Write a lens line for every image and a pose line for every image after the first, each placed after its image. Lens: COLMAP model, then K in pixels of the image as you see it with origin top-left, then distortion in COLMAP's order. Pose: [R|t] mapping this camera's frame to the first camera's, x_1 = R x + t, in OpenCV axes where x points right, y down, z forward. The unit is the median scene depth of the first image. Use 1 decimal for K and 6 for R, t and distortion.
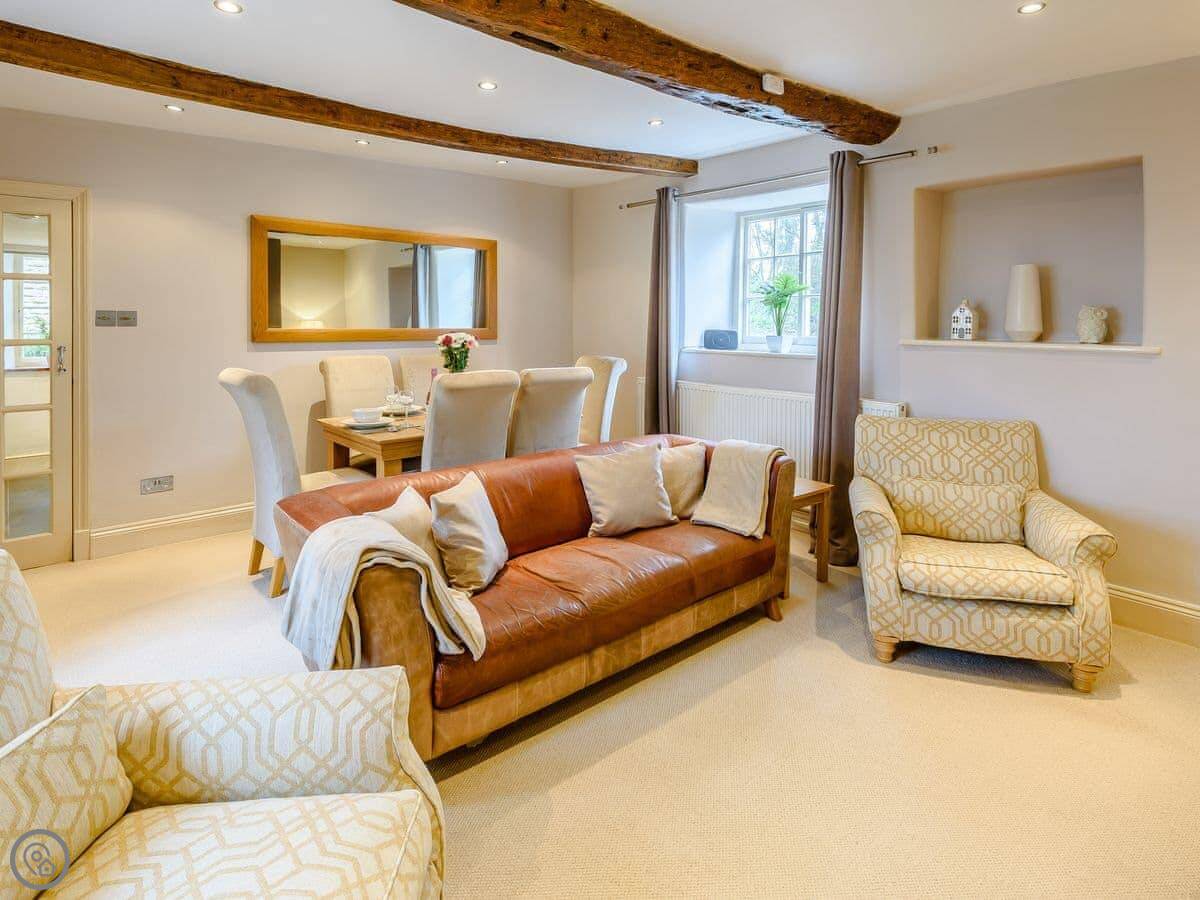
lens RADIAL K [[677.9, 0, 583.2], [0, 677.9, 443.3], [0, 0, 1]] dist [0.050840, -0.044086]
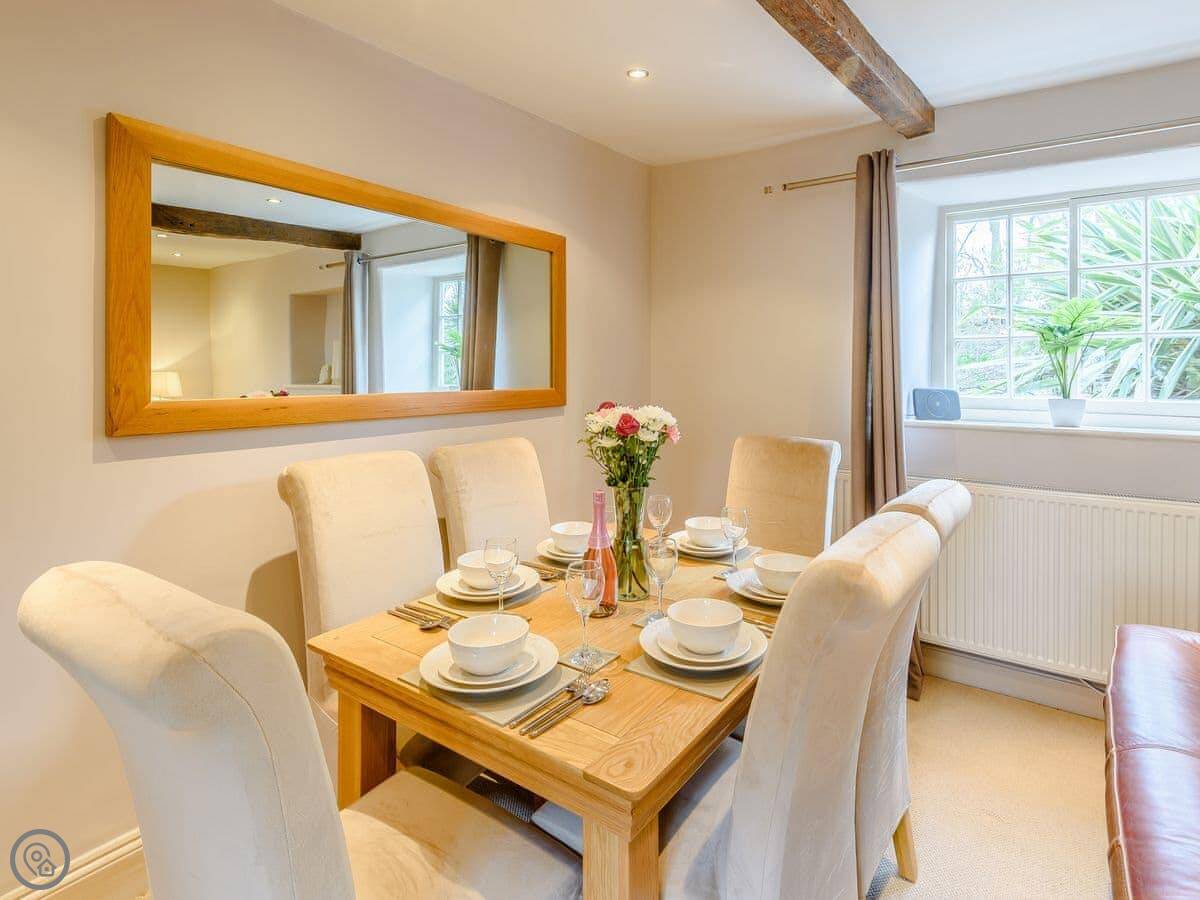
lens RADIAL K [[677.9, 0, 583.2], [0, 677.9, 443.3], [0, 0, 1]] dist [0.050840, -0.044086]
pose [[0.973963, -0.026120, 0.225197, -0.316263], [0.041582, 0.997071, -0.064192, -0.110788], [-0.222860, 0.071884, 0.972196, 0.577191]]
